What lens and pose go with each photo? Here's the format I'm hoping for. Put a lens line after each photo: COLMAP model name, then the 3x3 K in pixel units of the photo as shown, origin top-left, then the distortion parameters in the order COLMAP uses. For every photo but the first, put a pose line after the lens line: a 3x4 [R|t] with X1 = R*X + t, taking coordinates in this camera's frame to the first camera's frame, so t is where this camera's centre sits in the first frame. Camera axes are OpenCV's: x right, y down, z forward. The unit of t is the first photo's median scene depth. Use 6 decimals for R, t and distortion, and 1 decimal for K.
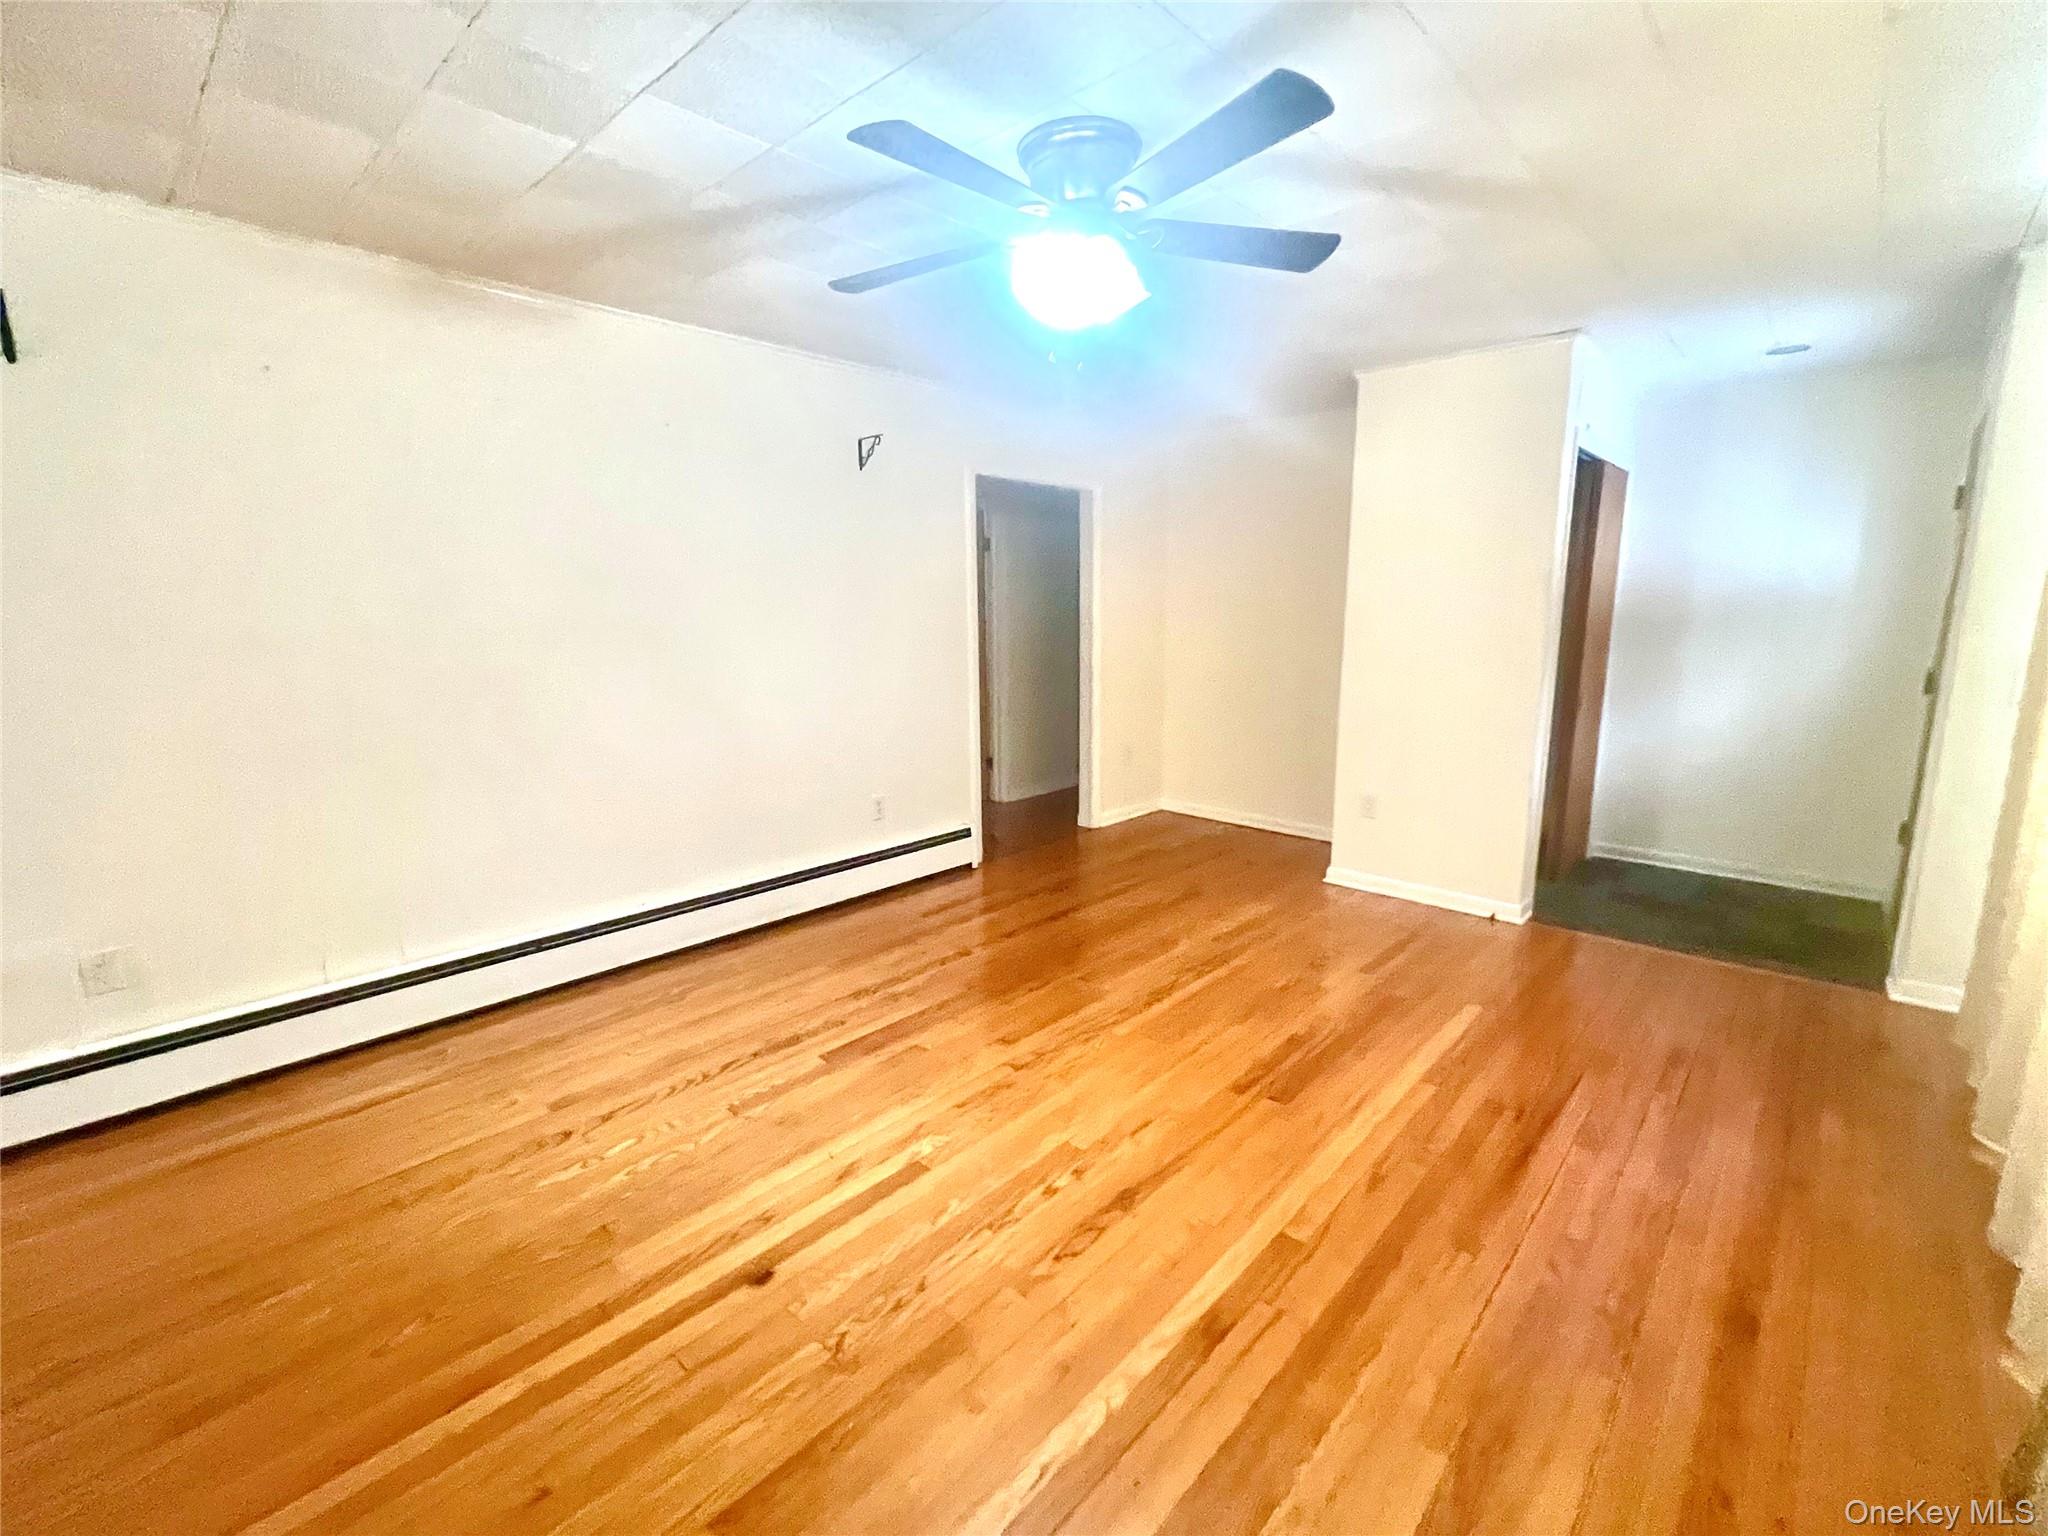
lens RADIAL K [[891.3, 0, 1022.6], [0, 891.3, 769.0], [0, 0, 1]] dist [-0.006085, 0.001016]
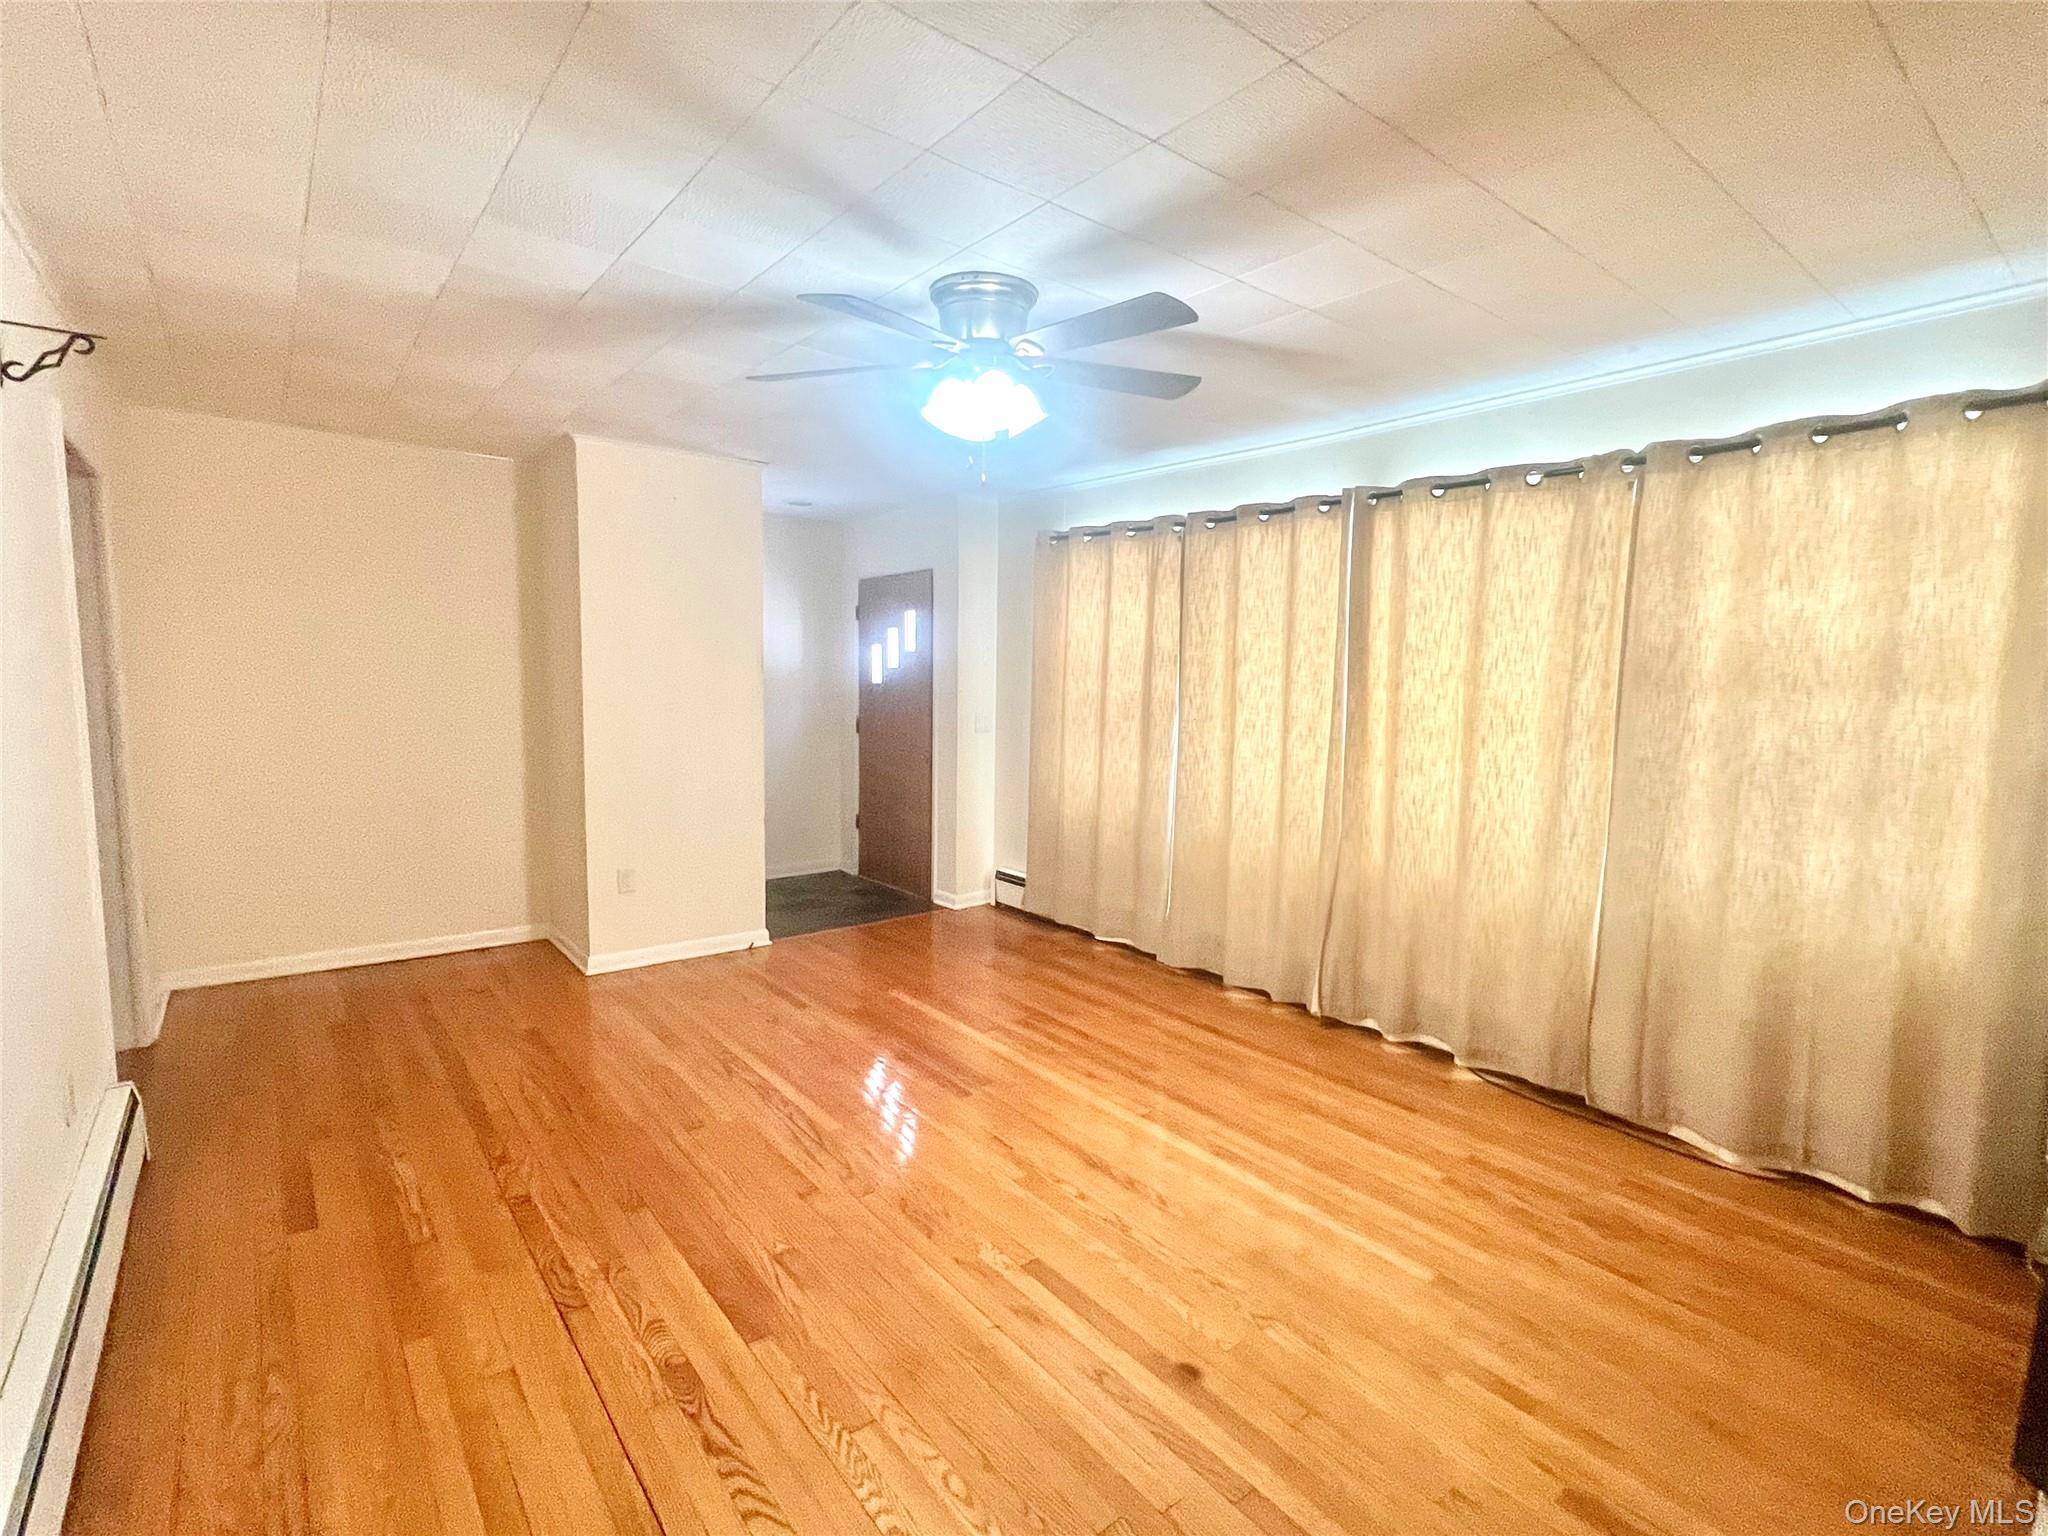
lens RADIAL K [[959.1, 0, 1023.5], [0, 959.1, 765.9], [0, 0, 1]] dist [0.004913, 0.000533]
pose [[0.142913, -0.090287, 0.985609, -0.878781], [0.163065, 0.984370, 0.066529, -0.124755], [-0.976210, 0.151210, 0.155402, 0.614496]]
